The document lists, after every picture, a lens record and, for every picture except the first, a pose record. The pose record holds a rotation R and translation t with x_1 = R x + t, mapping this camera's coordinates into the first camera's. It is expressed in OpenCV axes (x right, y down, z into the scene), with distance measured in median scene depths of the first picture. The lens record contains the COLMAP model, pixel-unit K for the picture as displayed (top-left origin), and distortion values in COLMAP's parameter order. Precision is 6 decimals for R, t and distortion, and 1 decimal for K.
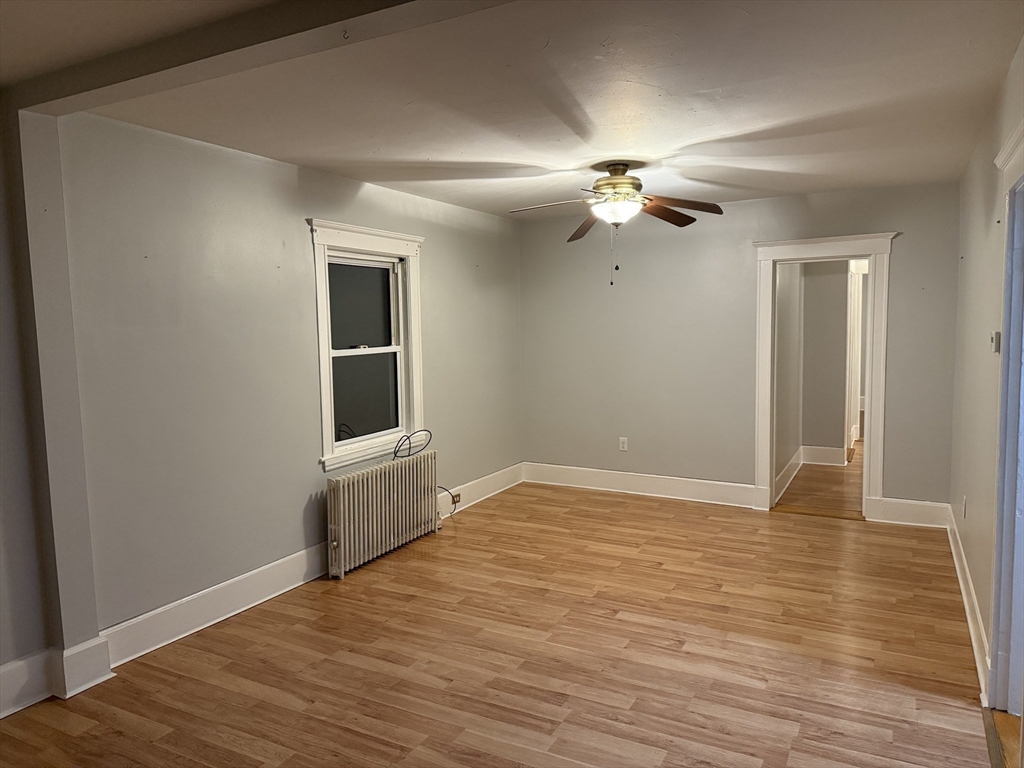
lens RADIAL K [[718.1, 0, 510.8], [0, 718.1, 381.0], [0, 0, 1]] dist [0.007648, -0.000968]
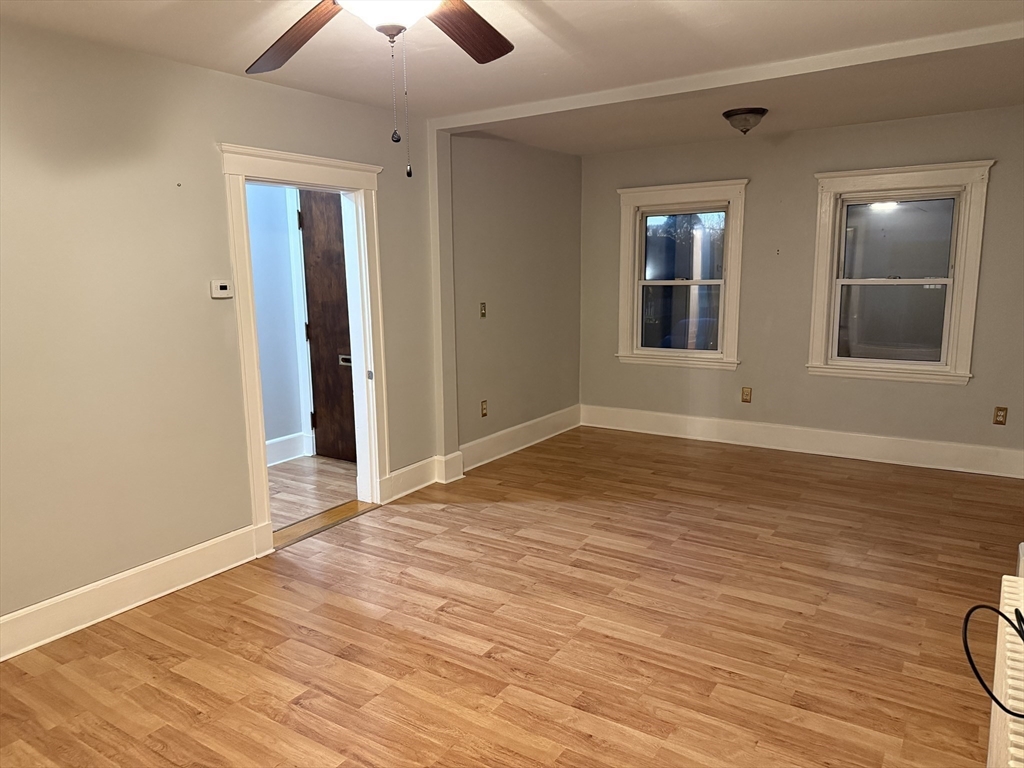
lens RADIAL K [[718.1, 0, 511.3], [0, 718.1, 385.7], [0, 0, 1]] dist [0.007648, -0.000968]
pose [[-0.995554, 0.026449, 0.090403, 0.054643], [0.048011, 0.968222, 0.245441, -0.153260], [-0.081039, 0.248690, -0.965187, 1.908906]]
